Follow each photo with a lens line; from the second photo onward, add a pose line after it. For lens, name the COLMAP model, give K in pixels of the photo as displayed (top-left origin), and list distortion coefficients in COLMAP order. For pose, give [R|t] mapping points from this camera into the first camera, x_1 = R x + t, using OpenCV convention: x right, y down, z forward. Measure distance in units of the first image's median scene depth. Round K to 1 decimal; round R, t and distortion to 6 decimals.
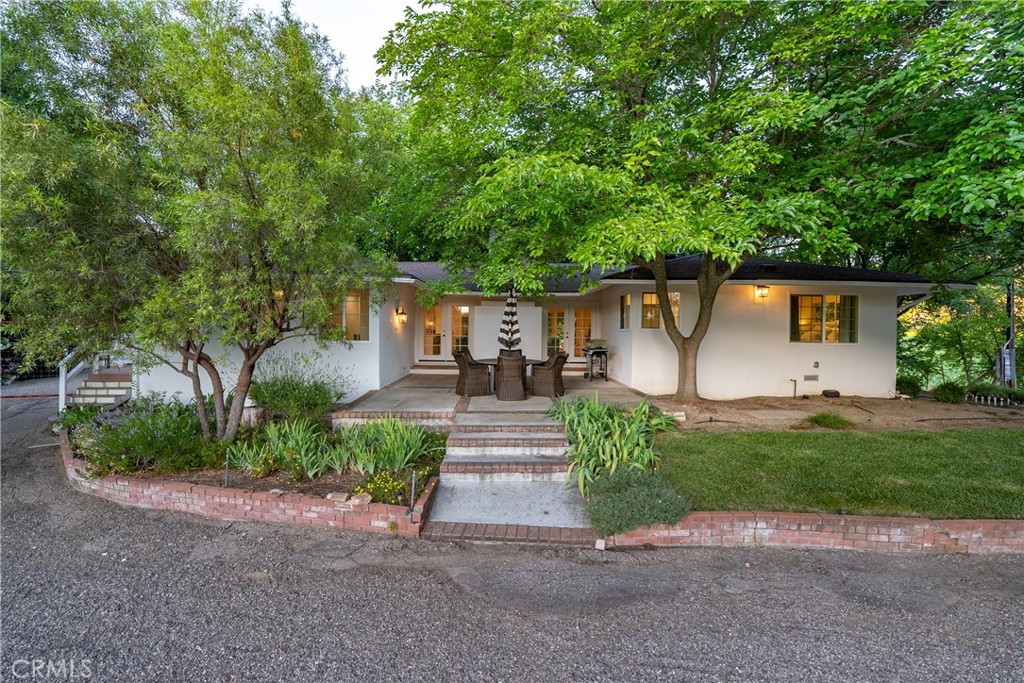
lens RADIAL K [[464.1, 0, 512.5], [0, 464.1, 337.9], [0, 0, 1]] dist [0.001351, 0.000165]
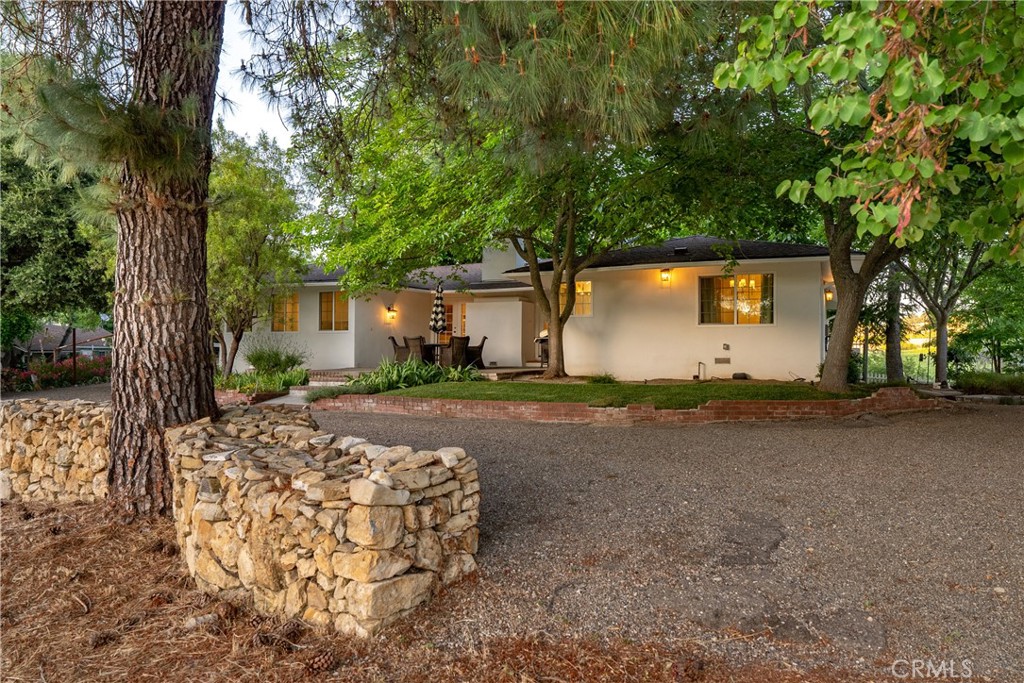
lens RADIAL K [[707.5, 0, 511.8], [0, 707.5, 343.9], [0, 0, 1]] dist [0.001763, 0.000003]
pose [[0.885746, -0.014237, -0.463952, 0.943870], [-0.003084, 0.999327, -0.036553, 0.107180], [0.464160, 0.033807, 0.885106, -0.517236]]
